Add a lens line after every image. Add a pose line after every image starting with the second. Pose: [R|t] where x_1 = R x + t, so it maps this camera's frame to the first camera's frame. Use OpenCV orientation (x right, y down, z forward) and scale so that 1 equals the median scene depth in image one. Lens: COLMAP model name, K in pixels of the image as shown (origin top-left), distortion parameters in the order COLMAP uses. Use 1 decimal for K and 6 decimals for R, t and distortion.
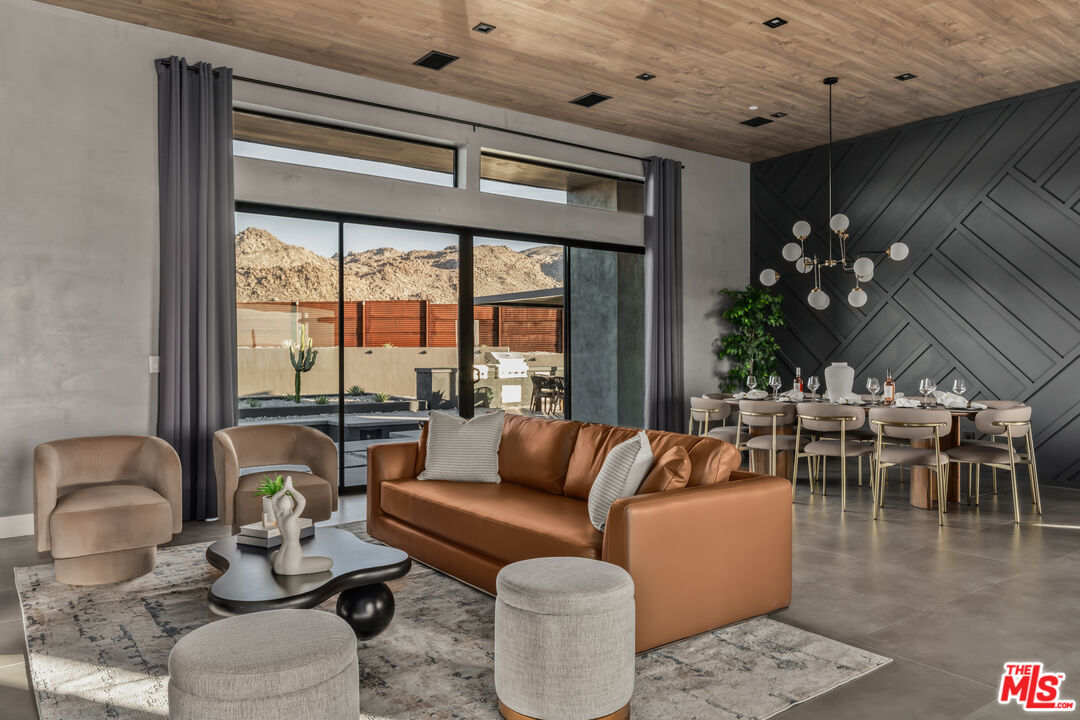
lens RADIAL K [[765.5, 0, 540.0], [0, 765.5, 360.0], [0, 0, 1]] dist [0.002913, 0.003713]
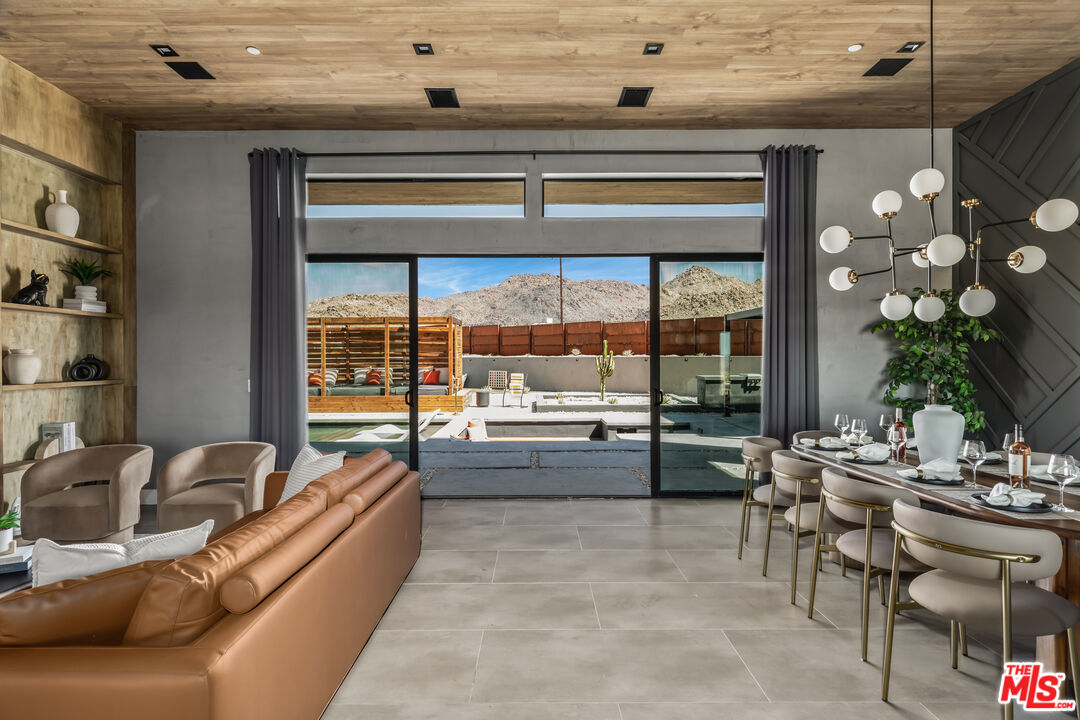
lens RADIAL K [[560.6, 0, 540.0], [0, 560.6, 360.0], [0, 0, 1]] dist [0.002444, 0.000419]
pose [[0.809731, 0.001458, -0.586799, 0.351961], [-0.001347, 0.999999, 0.000626, -0.031334], [0.586799, 0.000284, 0.809732, 0.391251]]
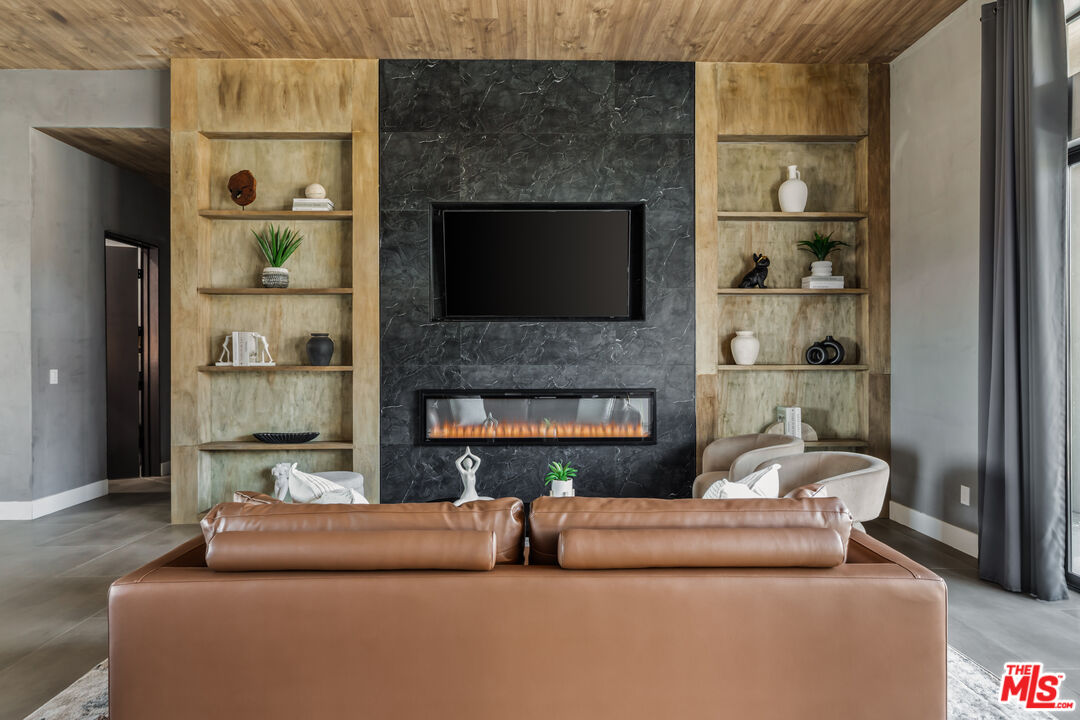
lens RADIAL K [[625.4, 0, 540.0], [0, 625.4, 353.1], [0, 0, 1]] dist [0.001532, 0.000234]
pose [[-0.572949, -0.001009, -0.819590, 0.256571], [-0.002754, 0.999996, 0.000693, -0.017734], [0.819586, 0.002654, -0.572950, 0.757798]]
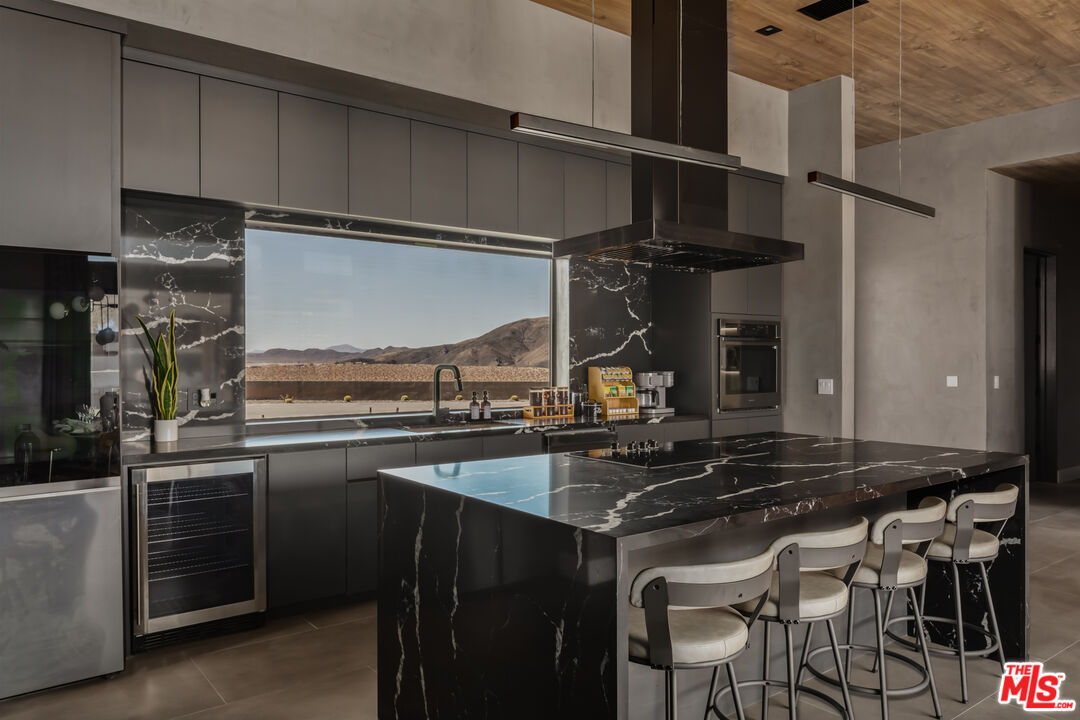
lens RADIAL K [[765.5, 0, 540.0], [0, 765.5, 360.0], [0, 0, 1]] dist [0.002913, 0.003713]
pose [[-0.999466, 0.000013, -0.032676, 0.609874], [-0.000484, 0.999884, 0.015219, -0.032468], [0.032672, 0.015227, -0.999350, 0.873645]]
